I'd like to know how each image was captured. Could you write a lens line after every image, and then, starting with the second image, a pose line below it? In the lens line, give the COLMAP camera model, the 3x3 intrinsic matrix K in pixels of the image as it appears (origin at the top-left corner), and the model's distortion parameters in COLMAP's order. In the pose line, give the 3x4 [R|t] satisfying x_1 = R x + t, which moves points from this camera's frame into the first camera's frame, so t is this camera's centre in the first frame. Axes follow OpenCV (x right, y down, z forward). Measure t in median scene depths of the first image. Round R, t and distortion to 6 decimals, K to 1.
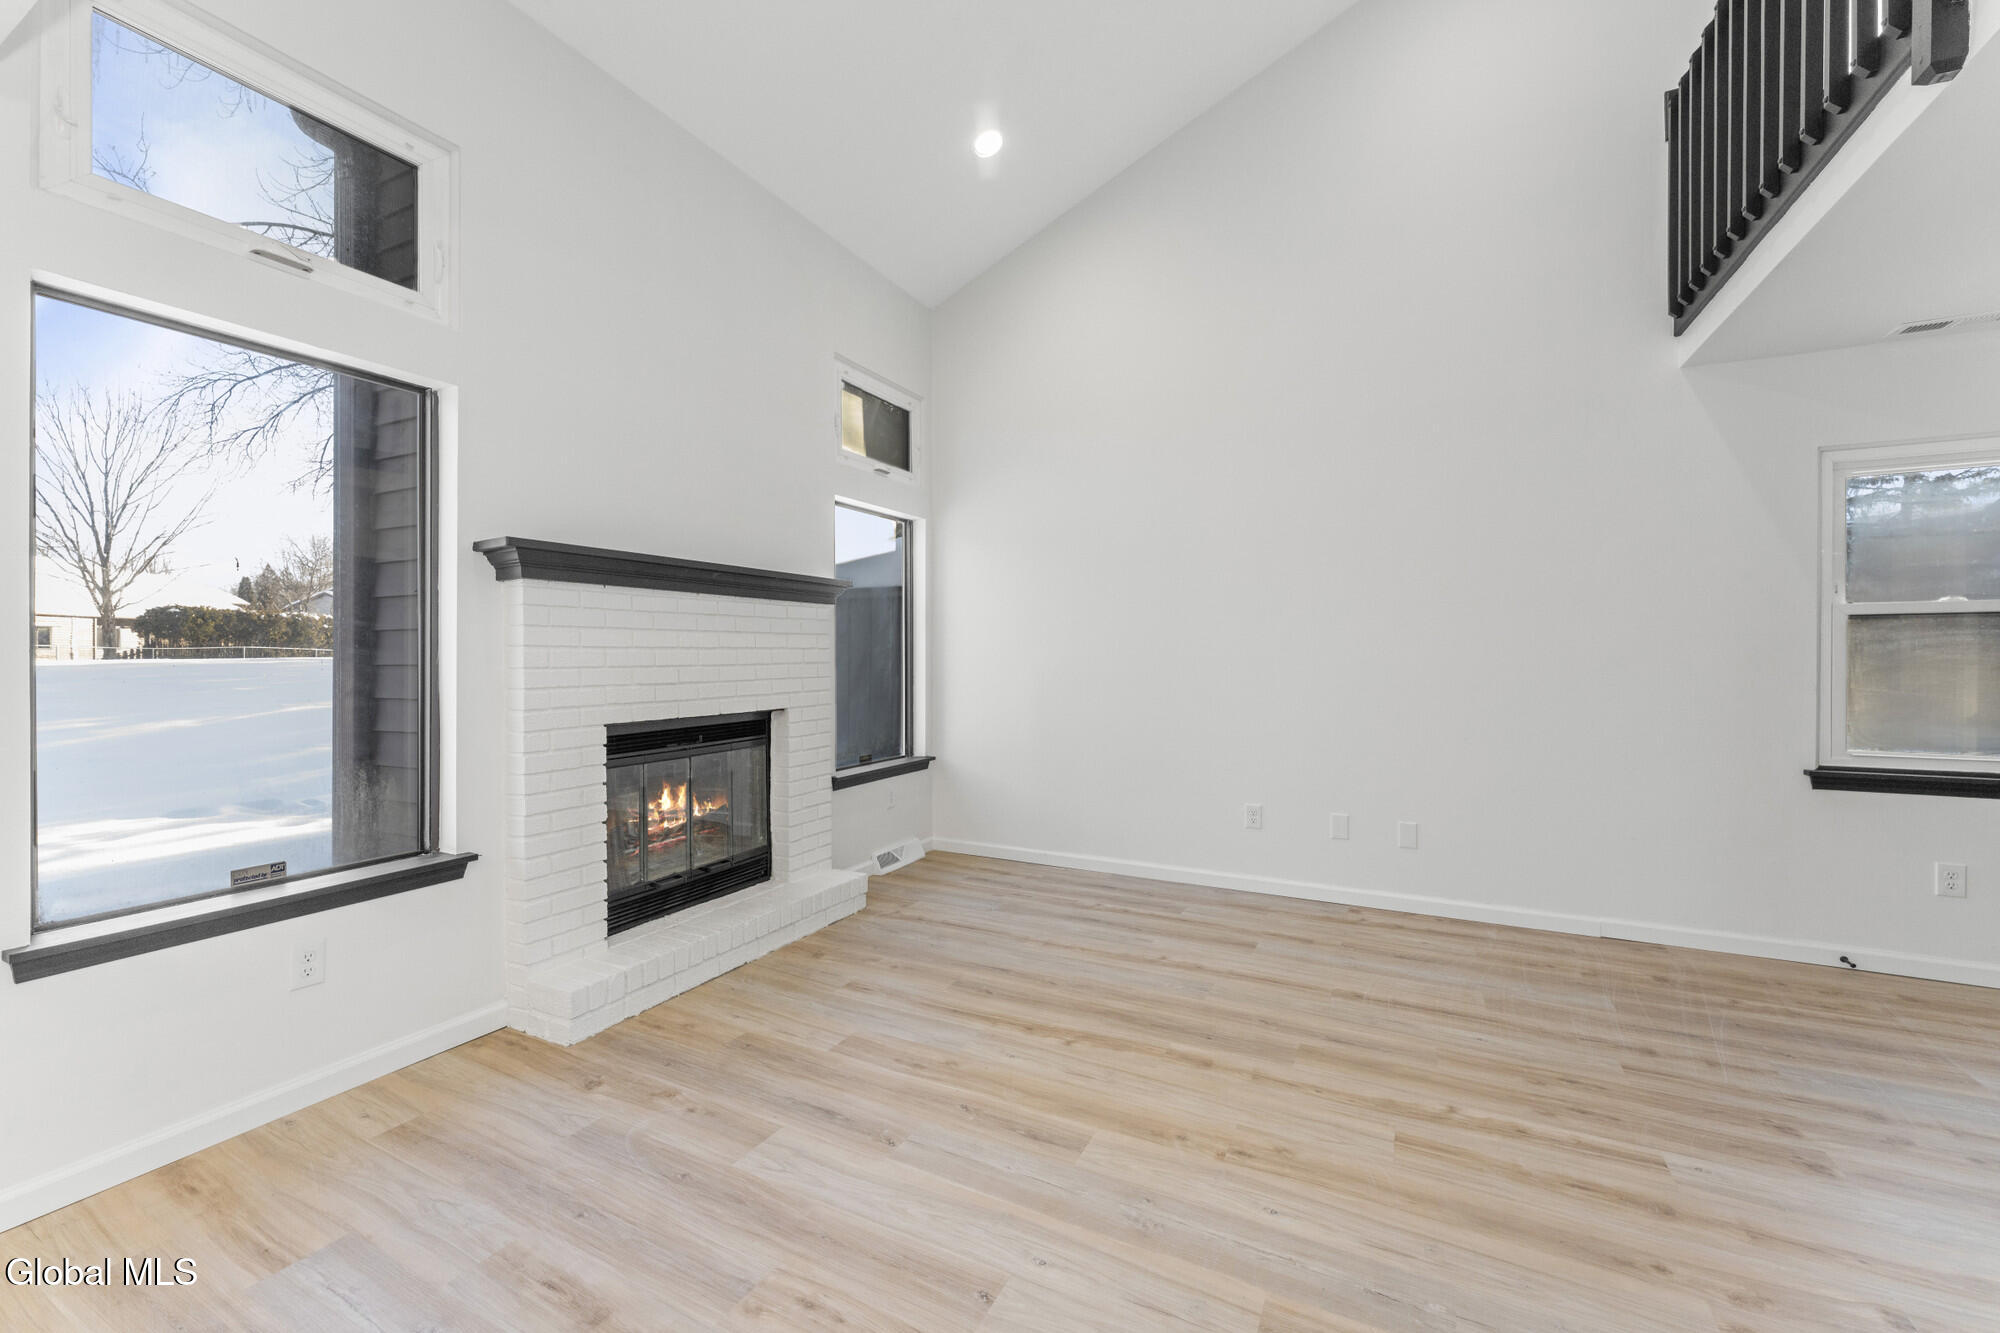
lens RADIAL K [[804.5, 0, 994.2], [0, 804.5, 659.4], [0, 0, 1]] dist [0.001191, 0.000514]
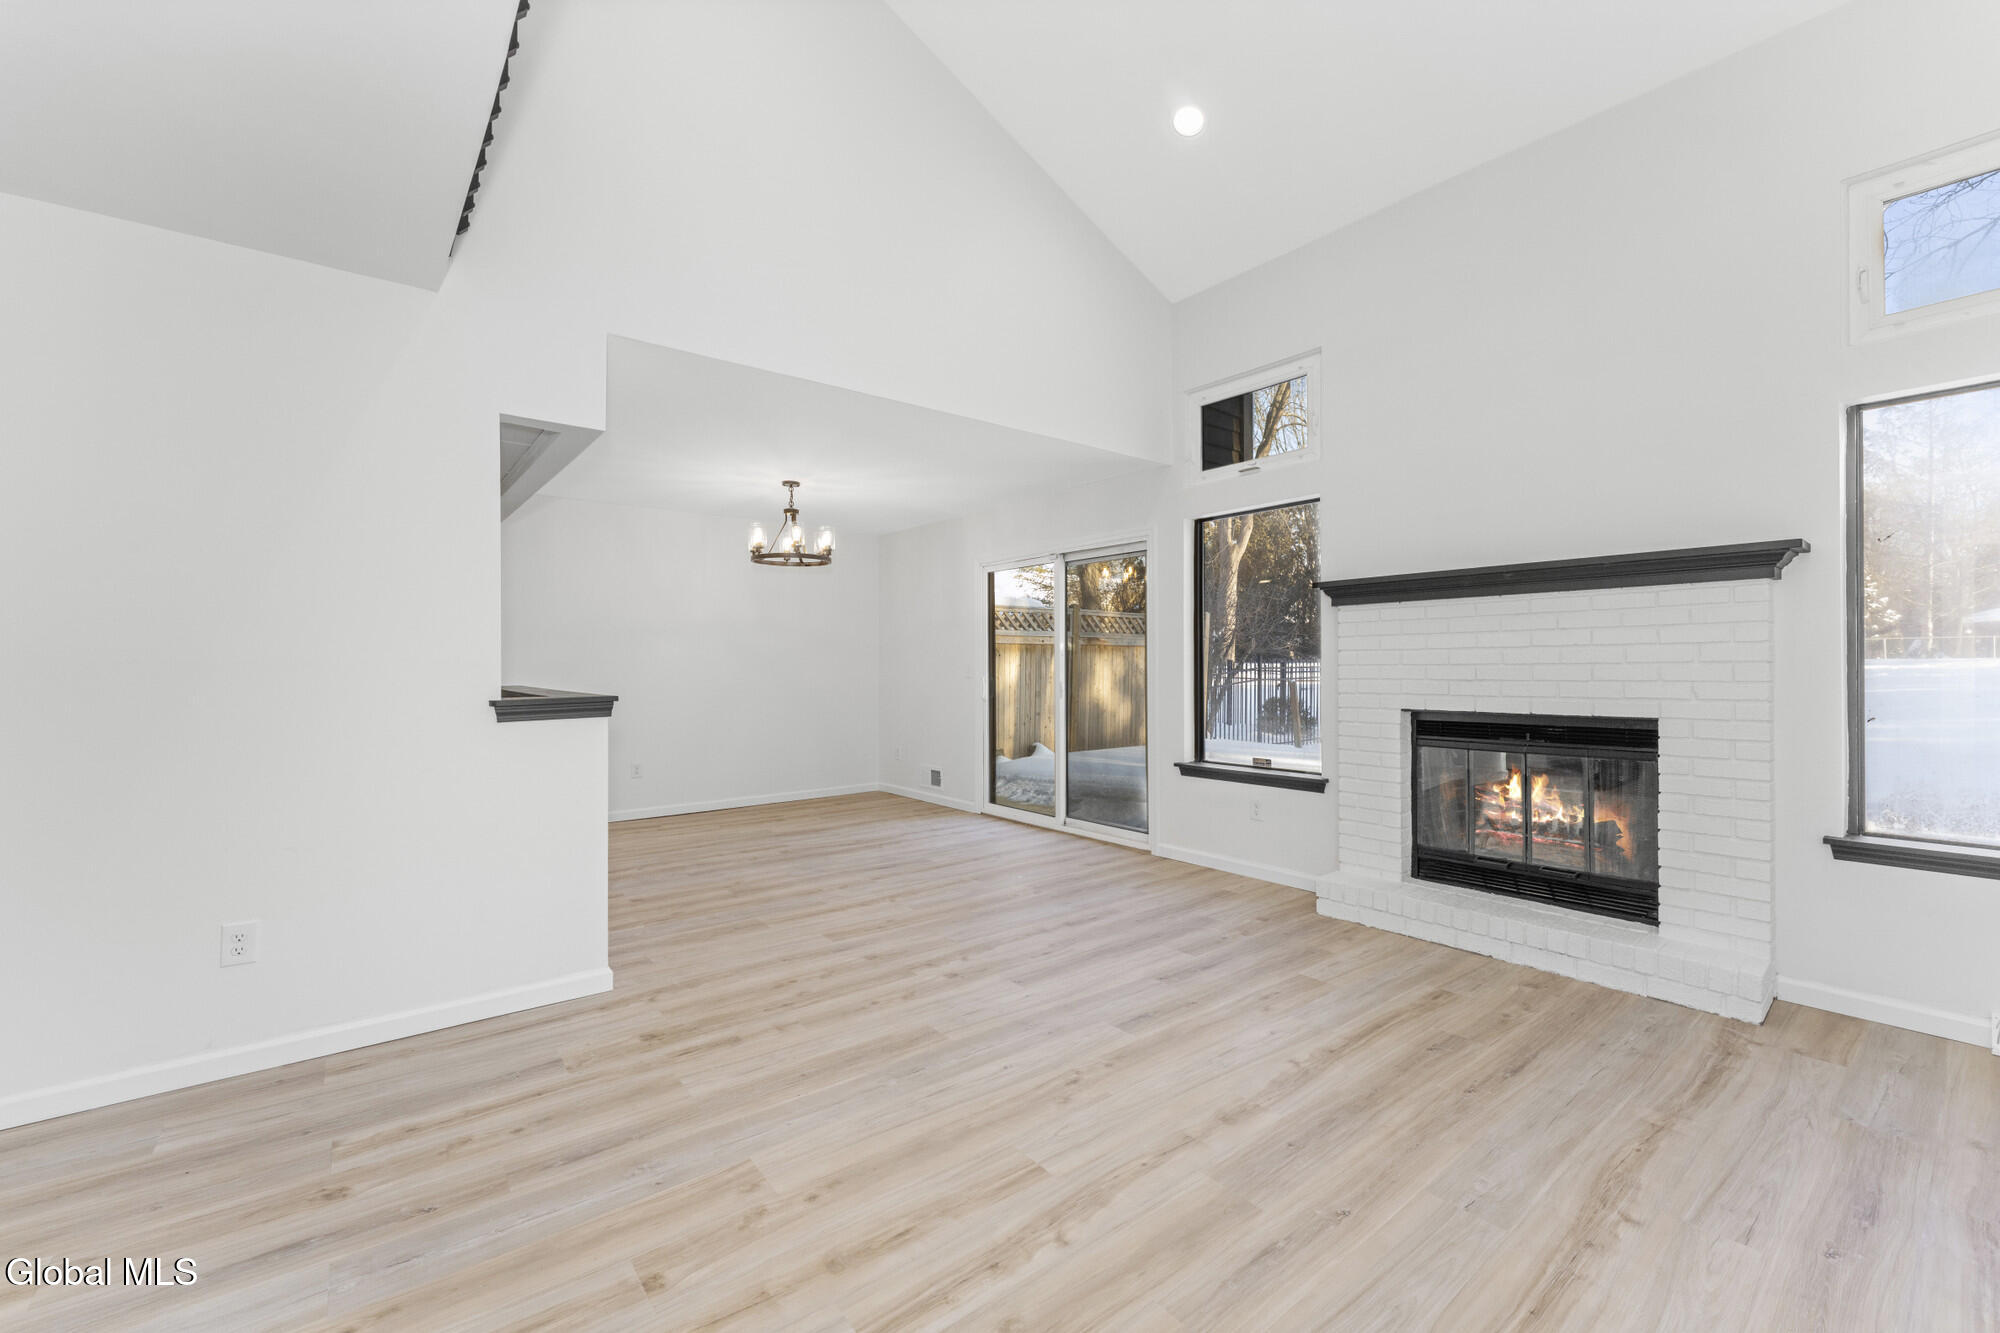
lens RADIAL K [[804.5, 0, 994.2], [0, 804.5, 659.4], [0, 0, 1]] dist [0.001191, 0.000514]
pose [[-0.410025, -0.000904, -0.912074, 1.072812], [0.003520, 0.999990, -0.002574, 0.004157], [0.912068, -0.004265, -0.410018, 1.040790]]
